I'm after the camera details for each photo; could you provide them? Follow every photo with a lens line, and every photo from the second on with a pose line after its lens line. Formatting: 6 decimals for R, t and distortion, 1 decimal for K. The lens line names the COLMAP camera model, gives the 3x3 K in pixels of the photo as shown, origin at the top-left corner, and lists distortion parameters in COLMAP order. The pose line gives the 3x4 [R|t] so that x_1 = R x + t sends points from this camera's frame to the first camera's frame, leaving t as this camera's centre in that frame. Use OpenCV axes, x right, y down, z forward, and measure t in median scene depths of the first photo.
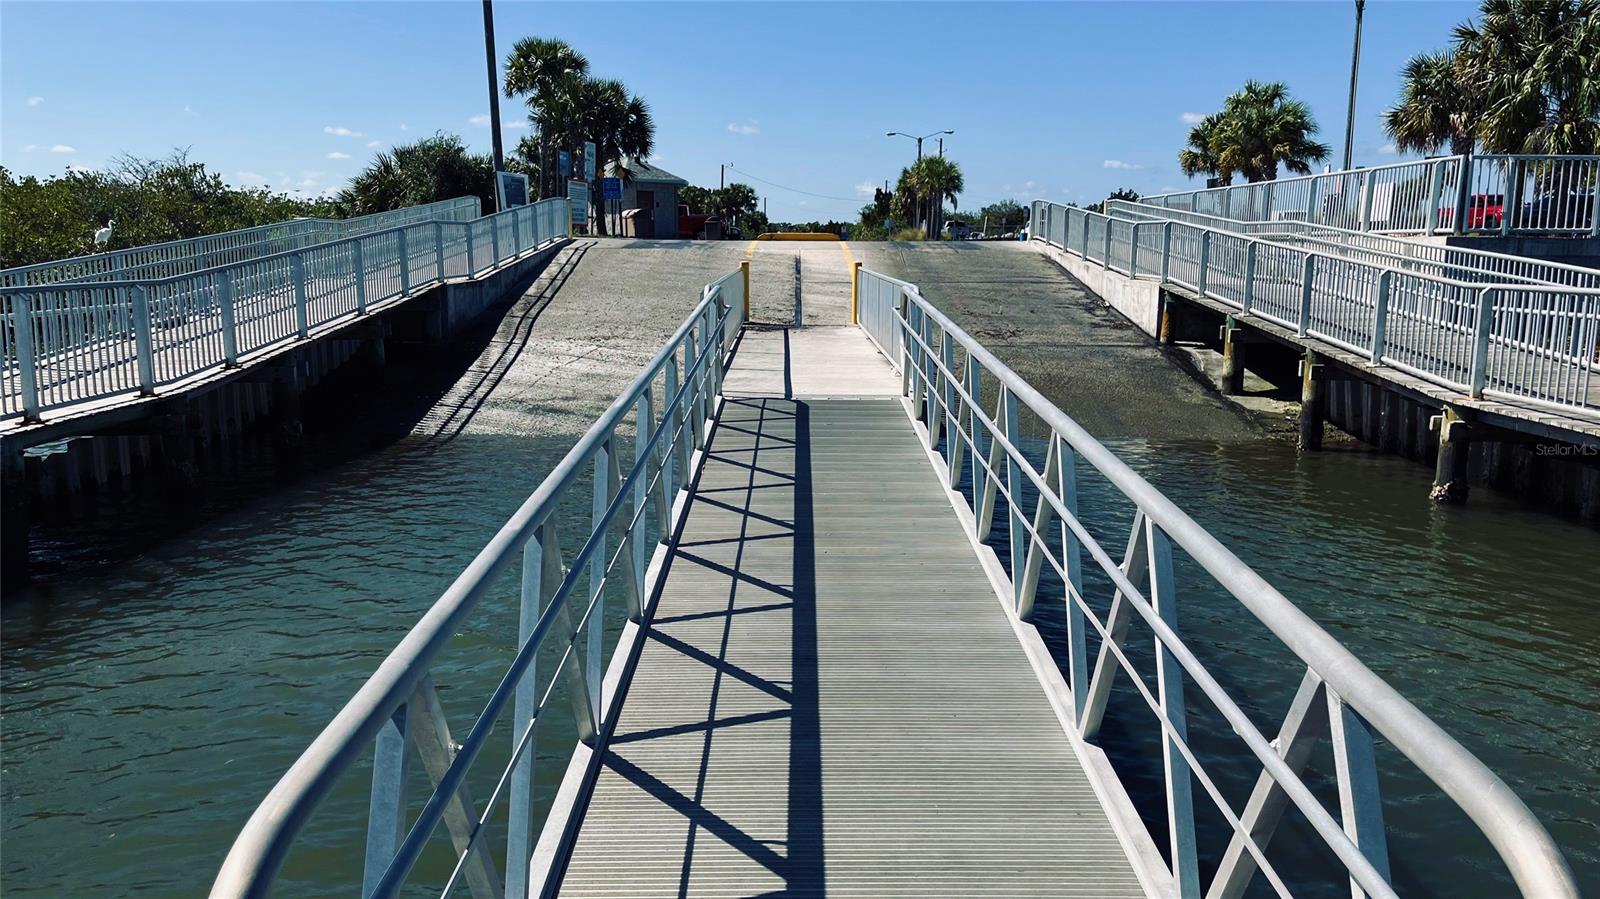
lens RADIAL K [[1198.1, 0, 800.0], [0, 1198.1, 449.5], [0, 0, 1]] dist [0.022181, 0.000677]
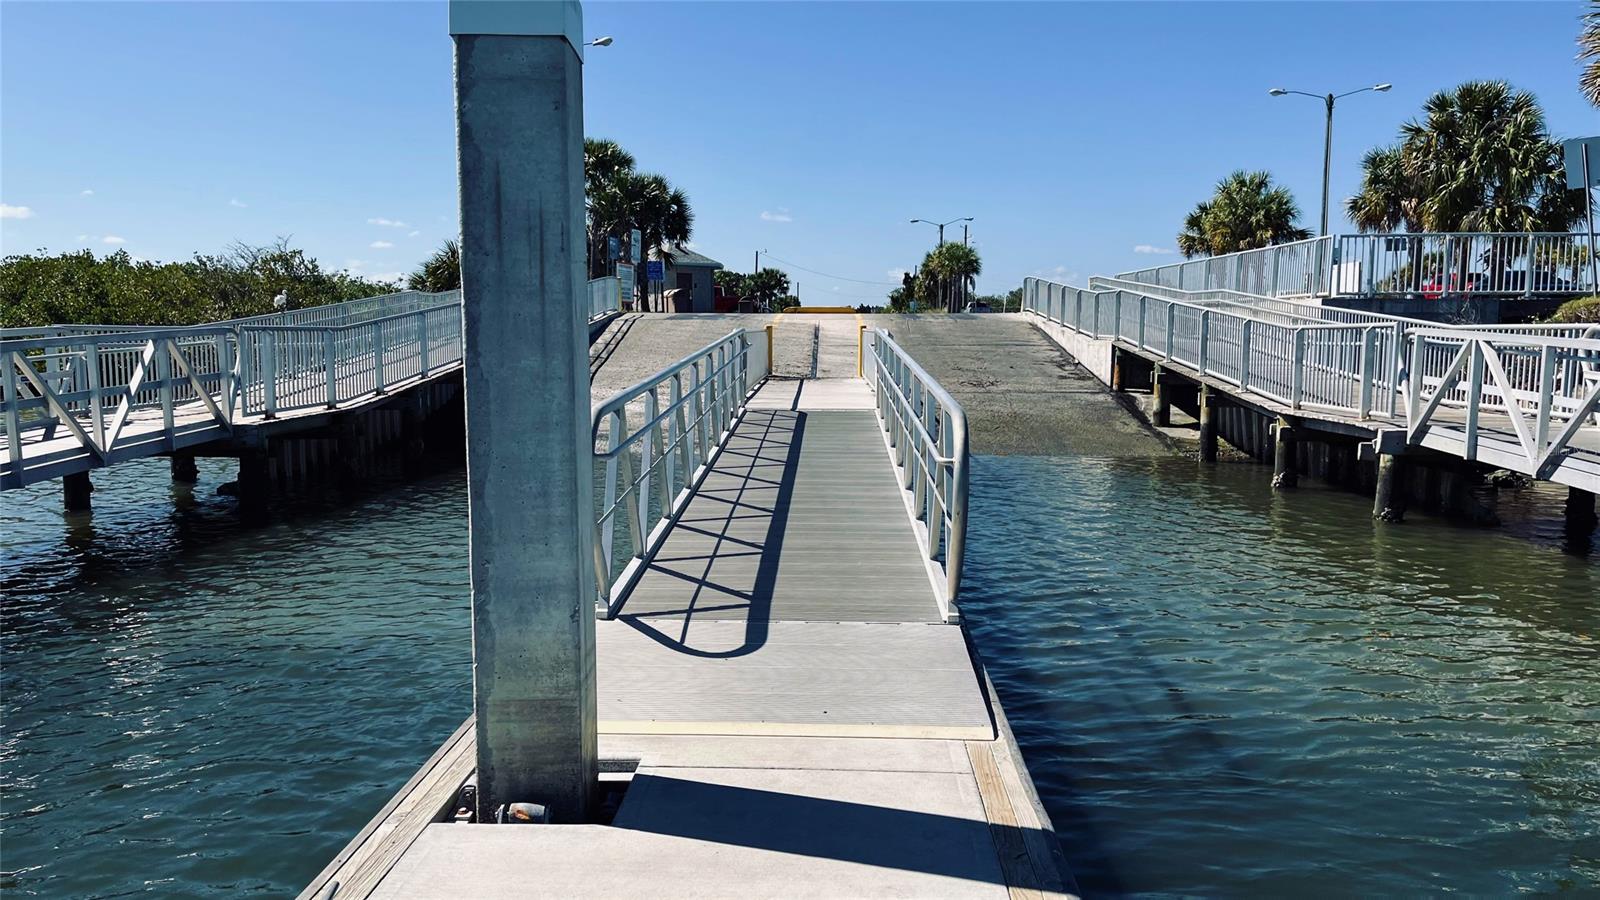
lens RADIAL K [[1225.3, 0, 800.0], [0, 1225.3, 450.0], [0, 0, 1]] dist [0.002465, 0.115443]
pose [[0.999546, 0.000085, -0.030120, 0.016487], [-0.002290, 0.997315, -0.073192, 0.043374], [0.030033, 0.073228, 0.996863, -0.161178]]
